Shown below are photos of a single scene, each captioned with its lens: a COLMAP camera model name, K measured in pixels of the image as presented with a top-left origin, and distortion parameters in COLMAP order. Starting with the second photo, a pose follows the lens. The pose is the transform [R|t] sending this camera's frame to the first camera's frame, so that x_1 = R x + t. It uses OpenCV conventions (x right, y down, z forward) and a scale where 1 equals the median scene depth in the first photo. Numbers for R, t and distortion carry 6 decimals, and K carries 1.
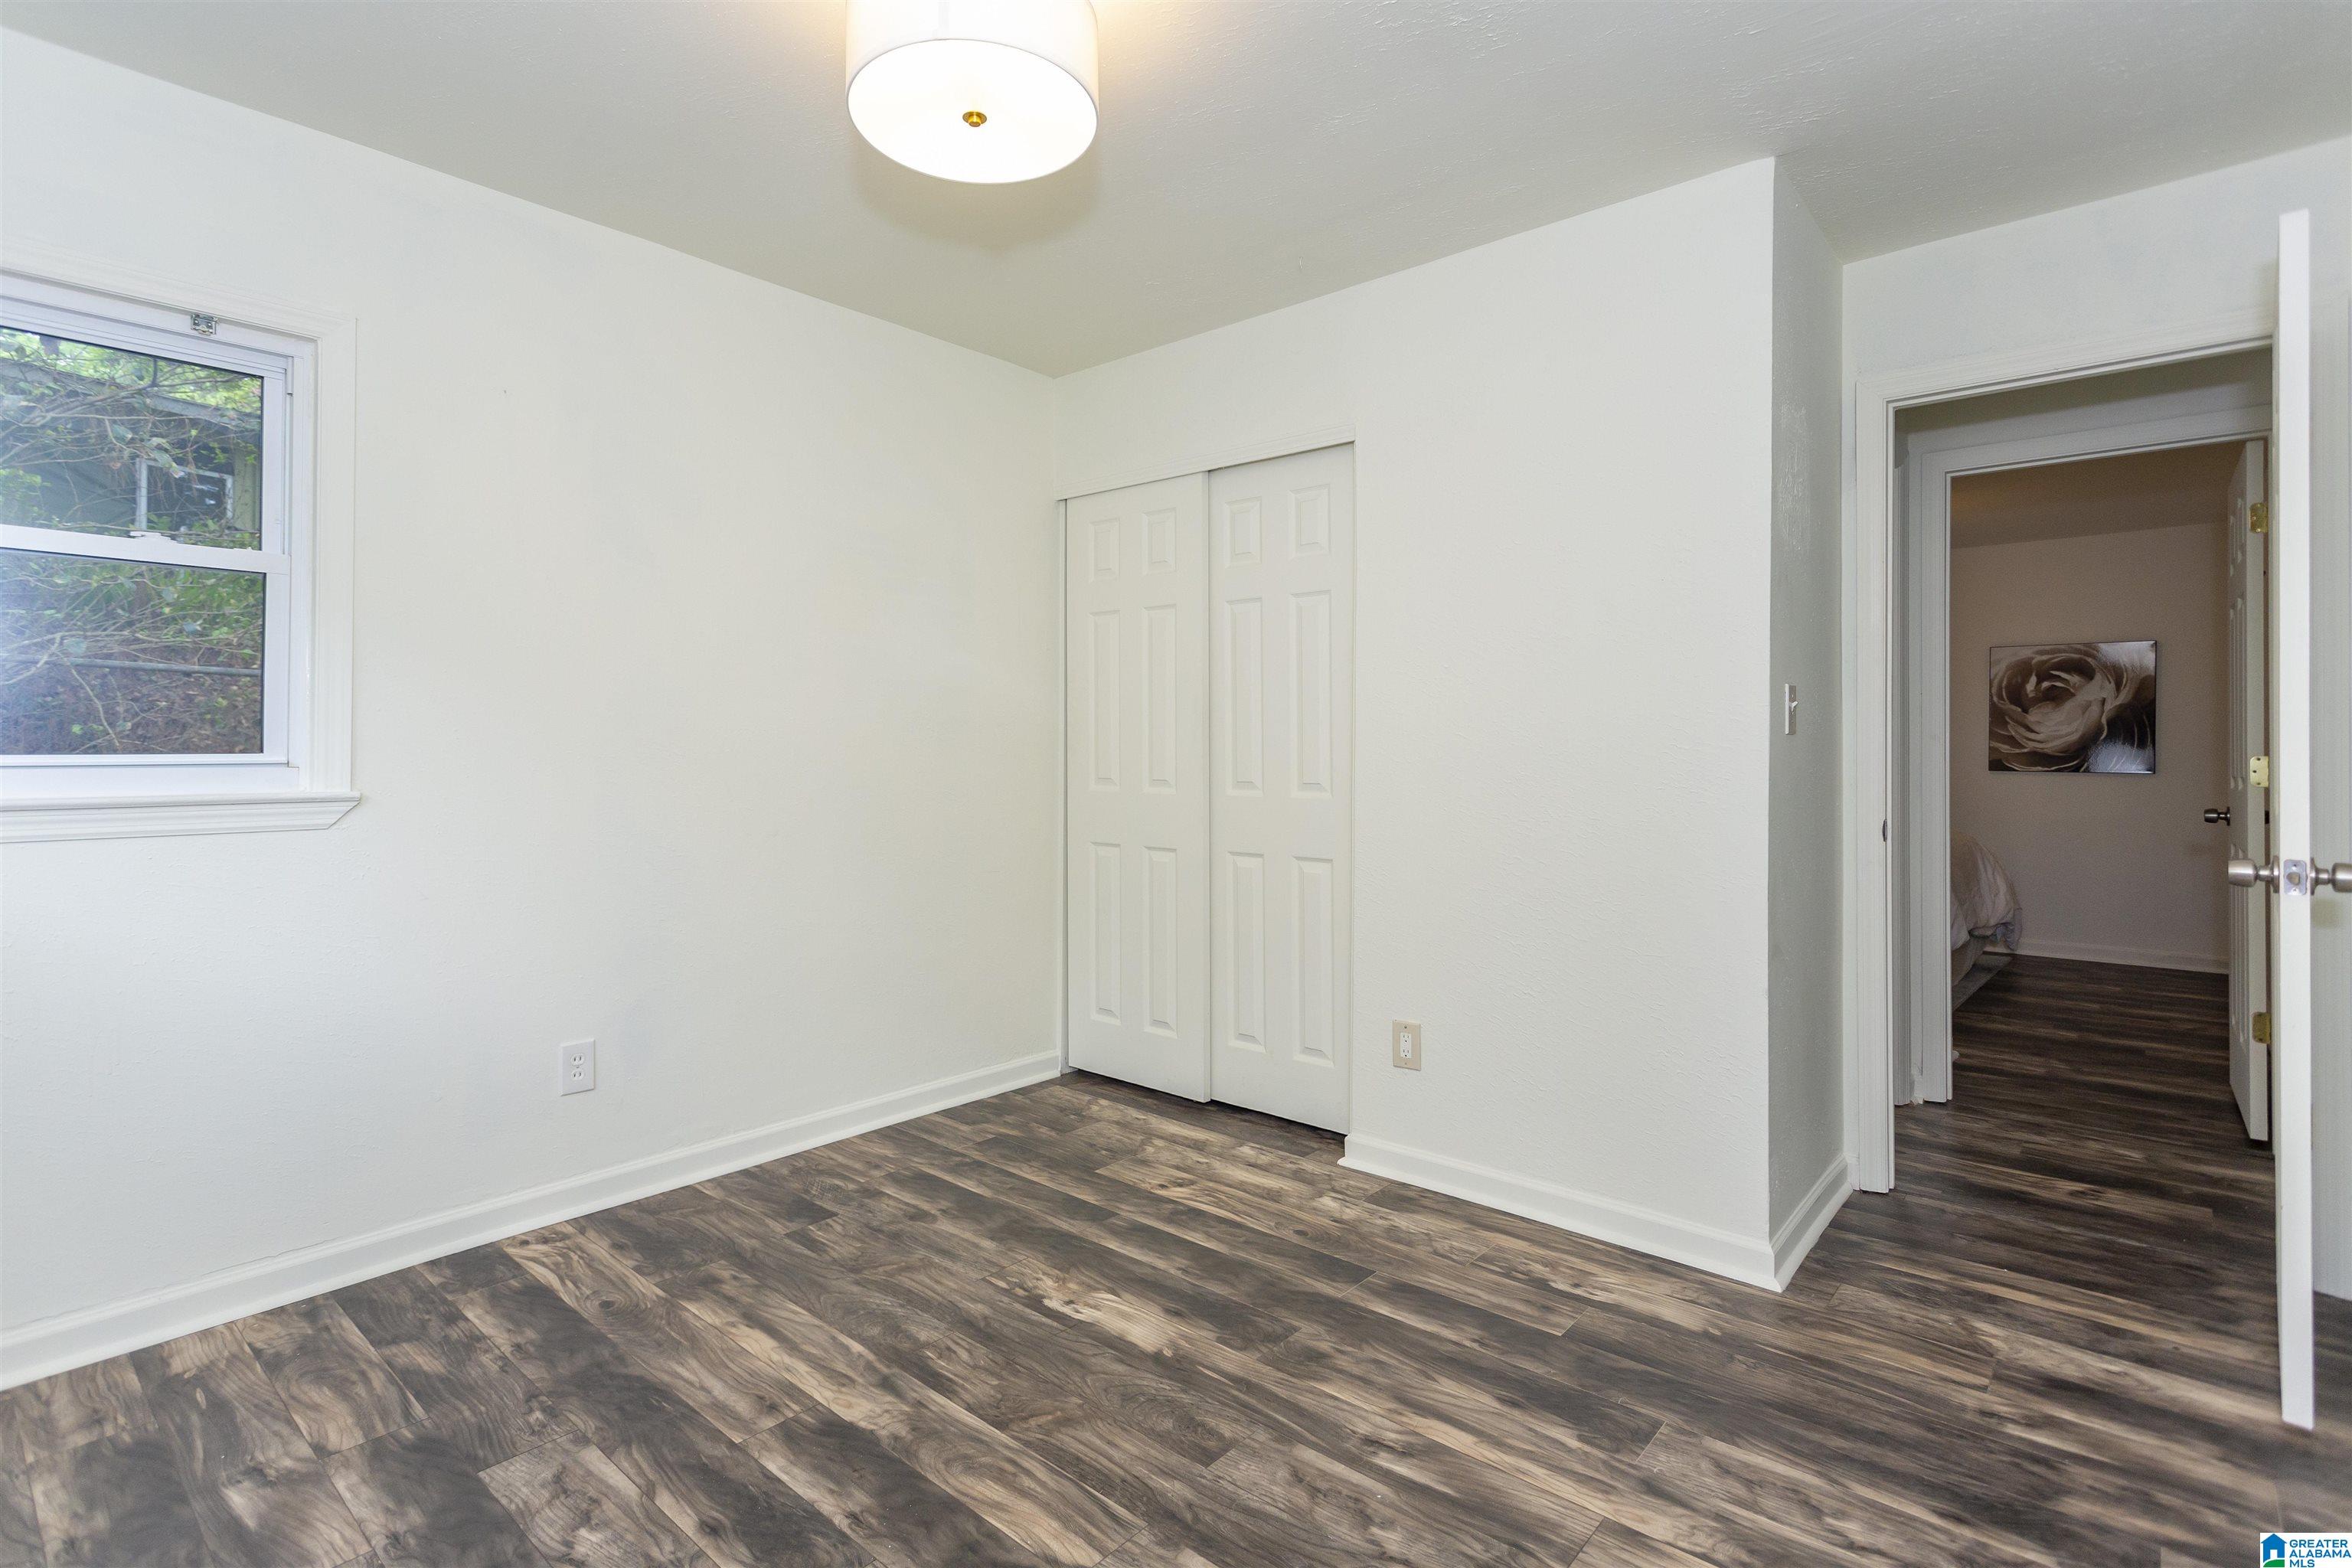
lens RADIAL K [[1111.2, 0, 1170.5], [0, 1111.2, 765.7], [0, 0, 1]] dist [0.001090, 0.001992]
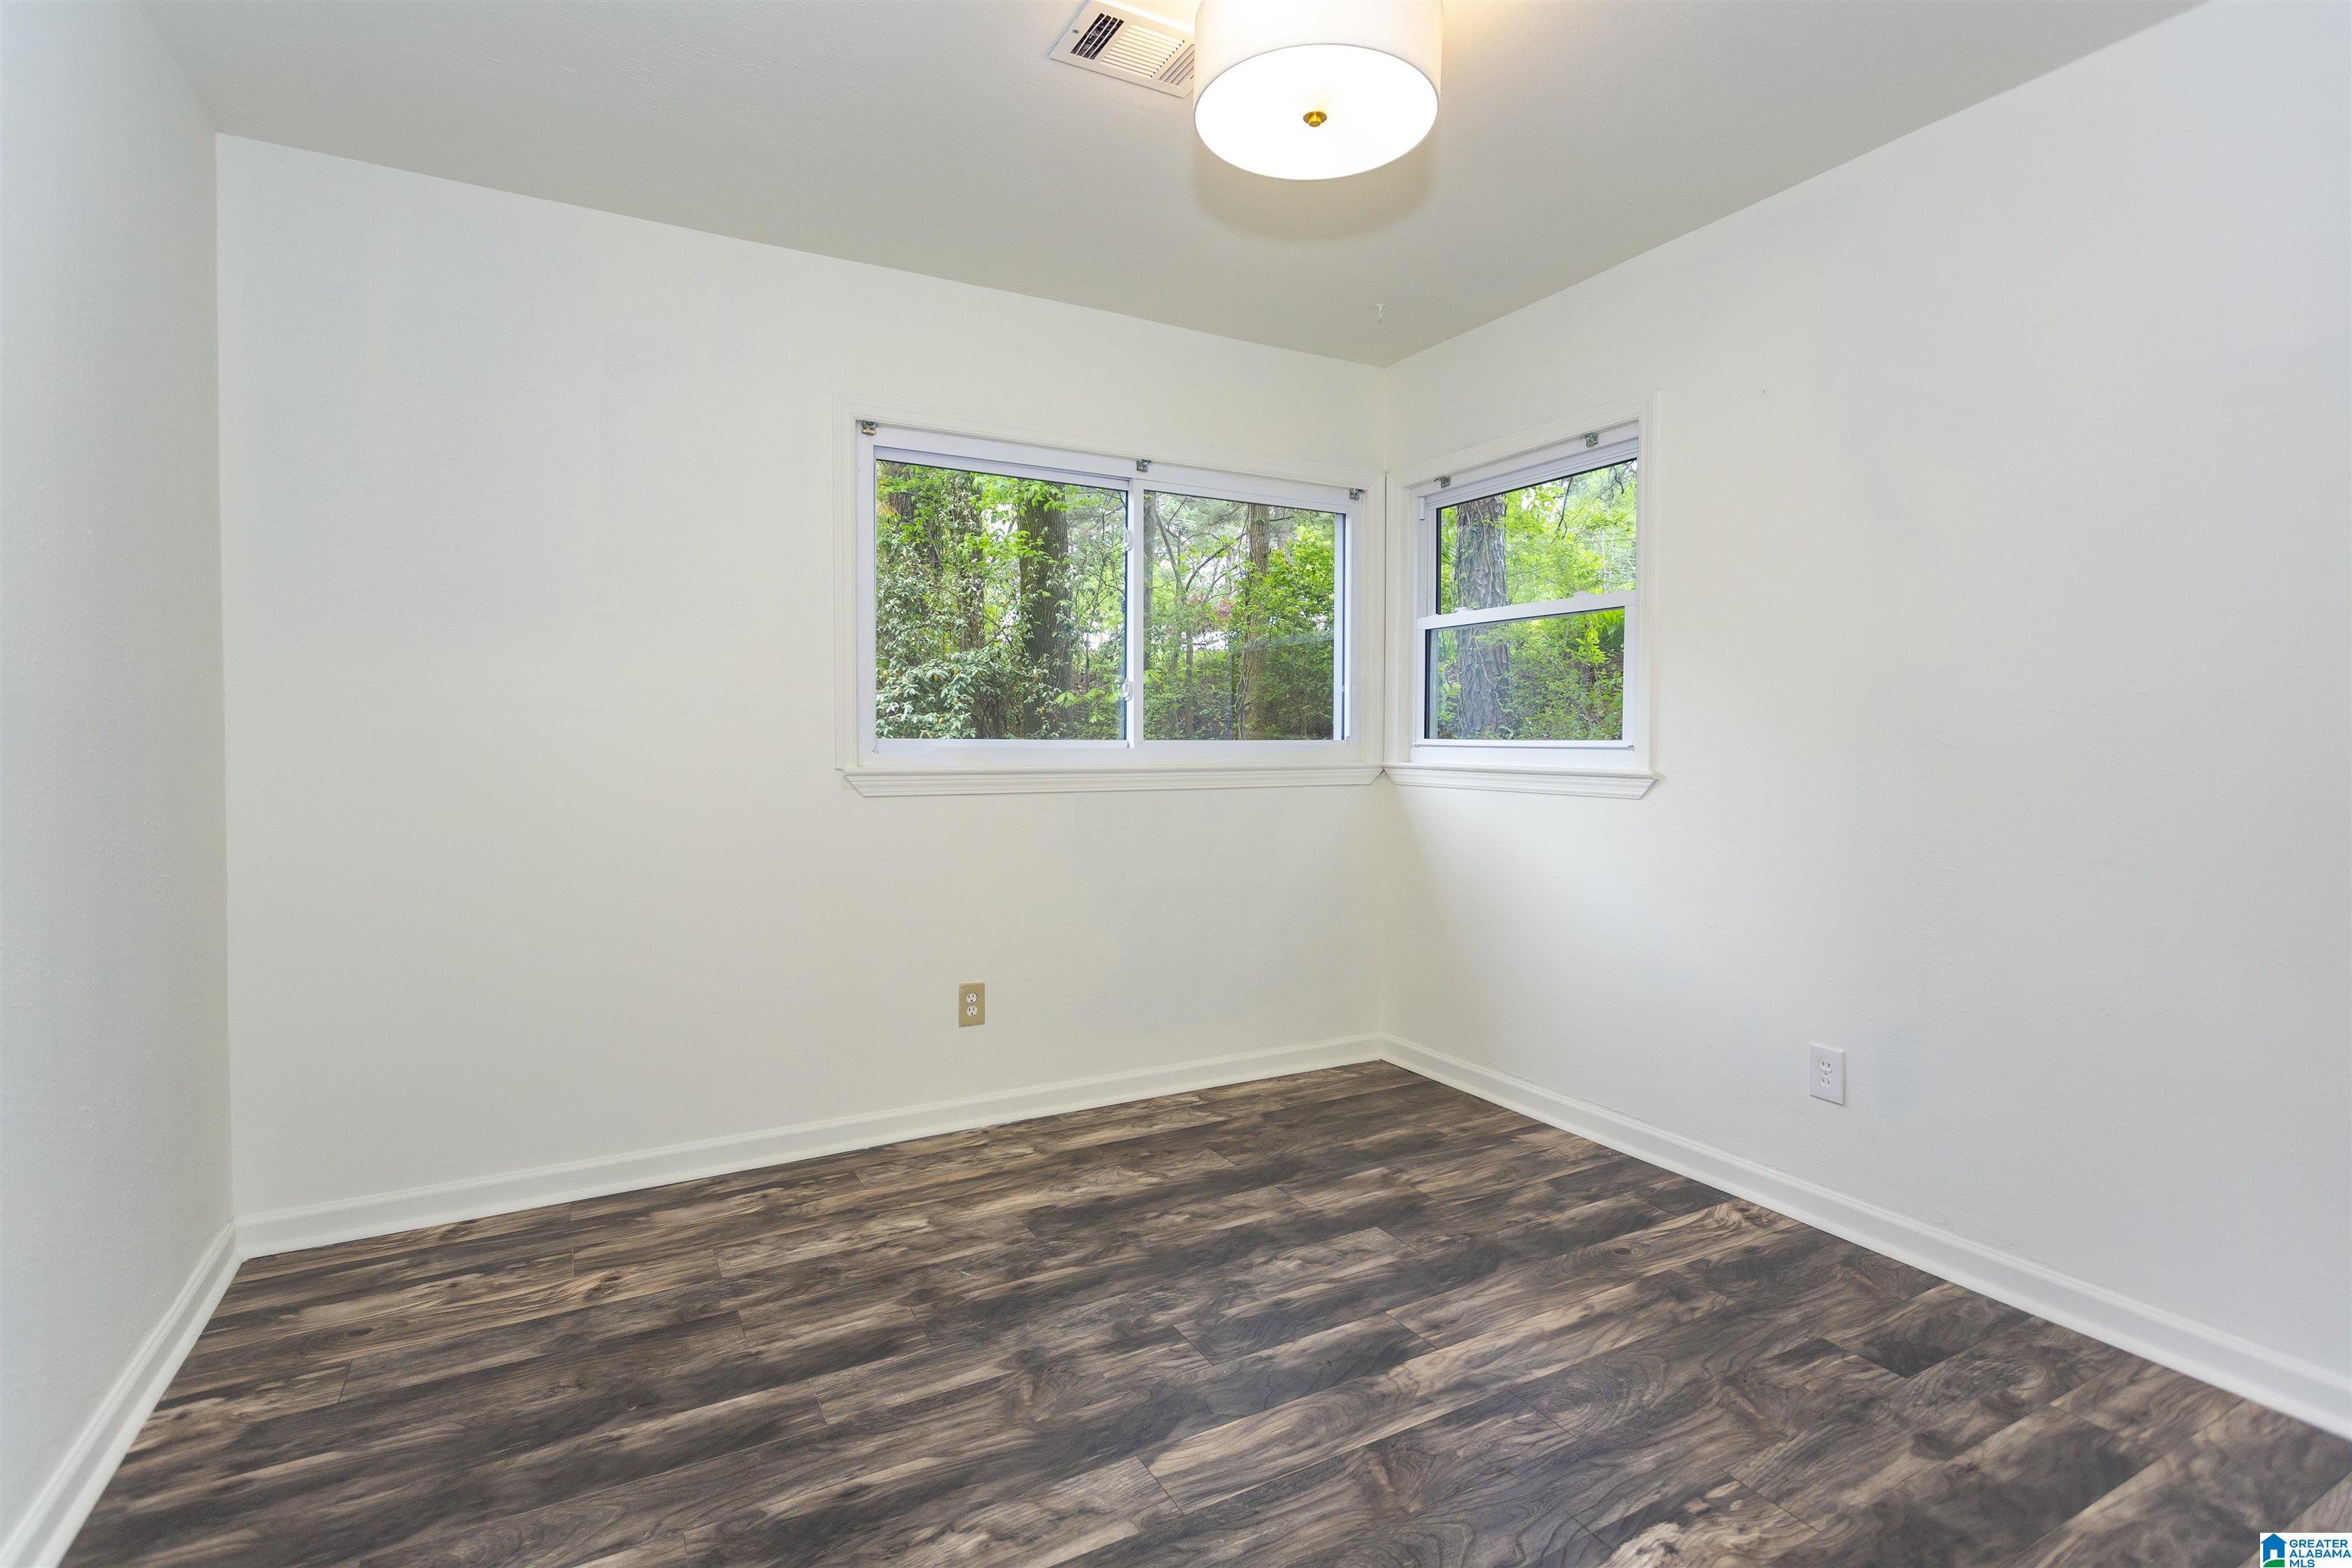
lens RADIAL K [[1111.2, 0, 1163.7], [0, 1111.2, 723.6], [0, 0, 1]] dist [0.001090, 0.001992]
pose [[-0.336815, -0.012100, -0.941493, 0.699841], [-0.016999, 0.999833, -0.006769, -0.014475], [0.941417, 0.013725, -0.336964, 0.981051]]
